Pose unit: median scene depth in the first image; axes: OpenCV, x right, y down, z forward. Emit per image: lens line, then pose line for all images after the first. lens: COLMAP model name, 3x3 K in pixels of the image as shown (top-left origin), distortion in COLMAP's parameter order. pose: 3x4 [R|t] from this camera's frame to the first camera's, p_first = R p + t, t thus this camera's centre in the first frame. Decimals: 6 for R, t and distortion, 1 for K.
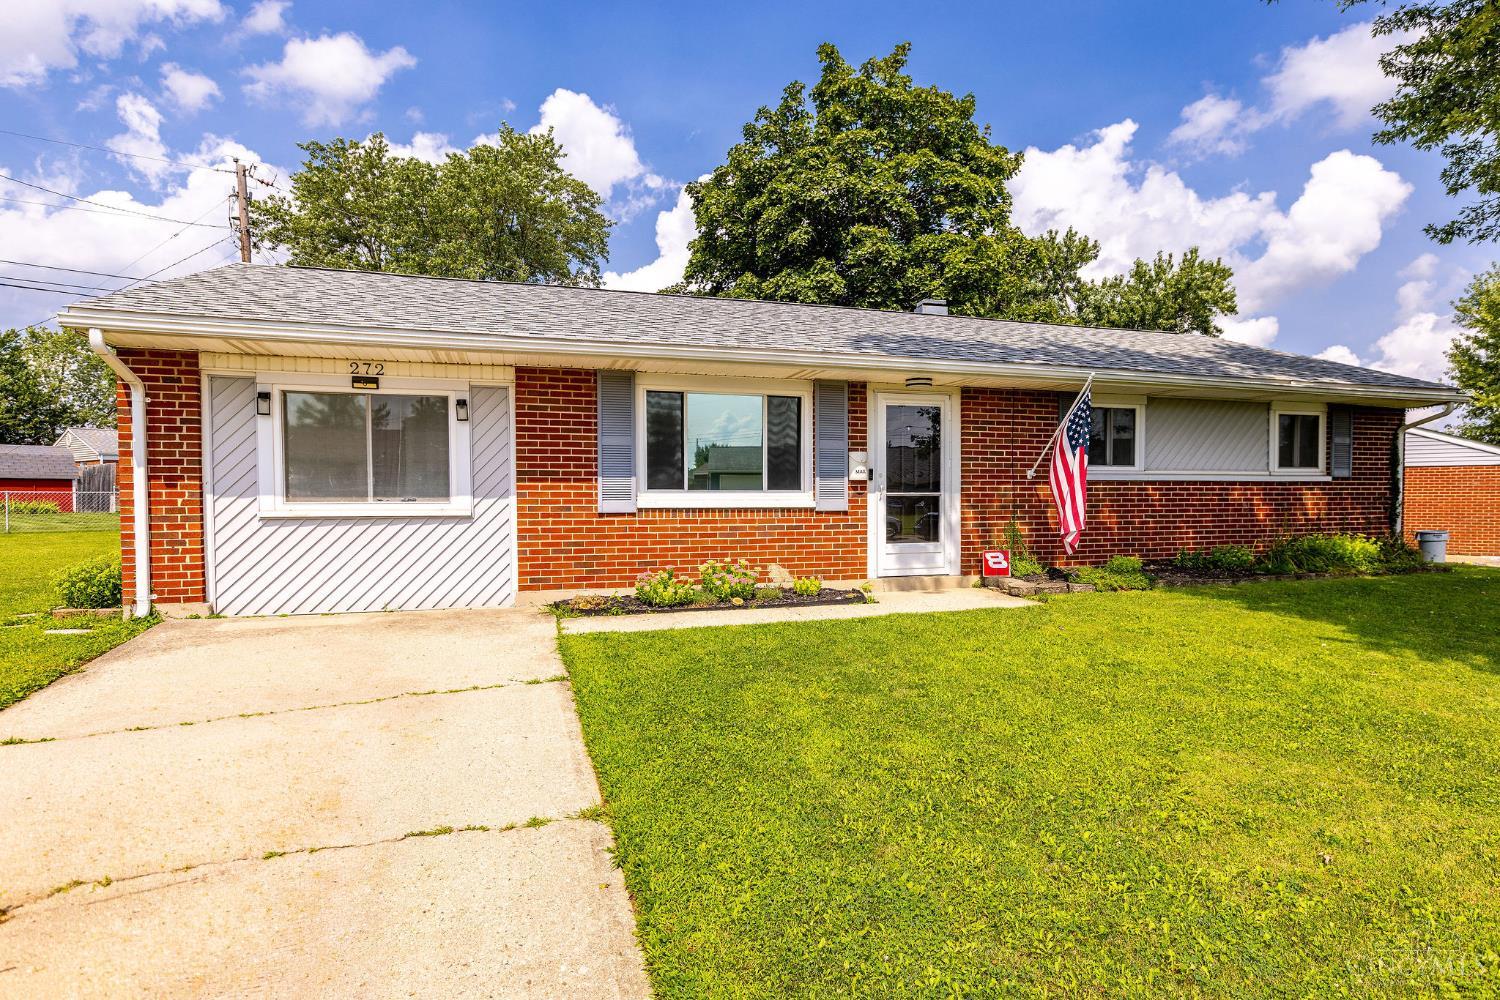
lens RADIAL K [[920.5, 0, 751.0], [0, 920.5, 512.9], [0, 0, 1]] dist [0.014157, 0.001482]
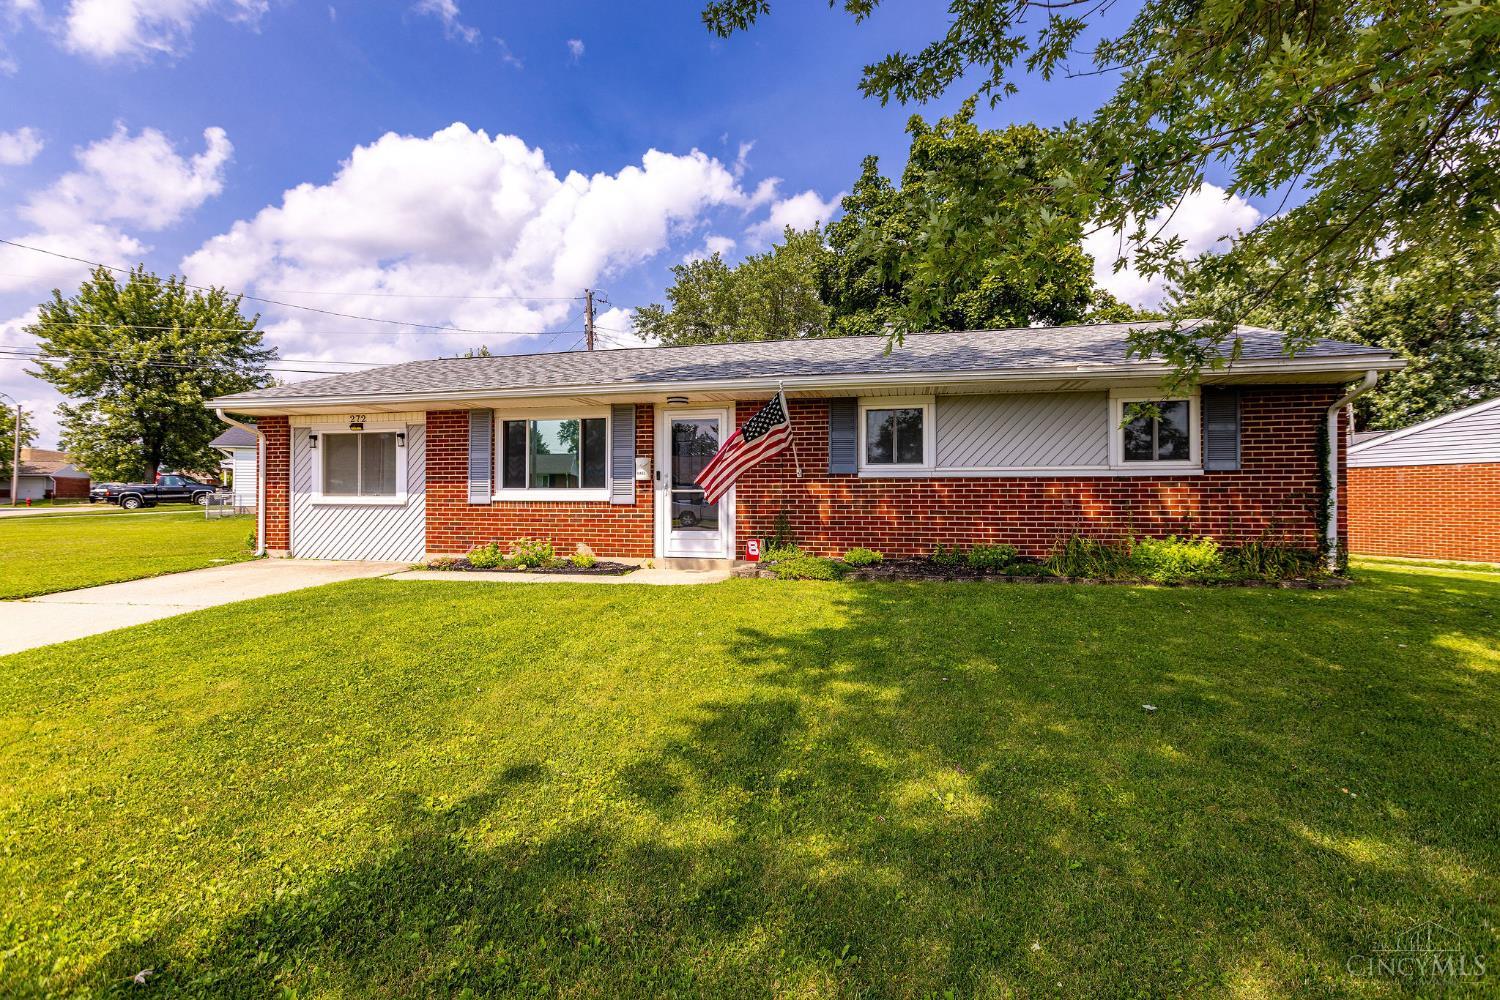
lens RADIAL K [[669.5, 0, 750.7], [0, 669.5, 491.2], [0, 0, 1]] dist [0.000169, -0.001464]
pose [[0.838366, -0.001563, -0.545106, 0.756910], [-0.010287, 0.999772, -0.018688, -0.004285], [0.545011, 0.021274, 0.838159, 0.306698]]
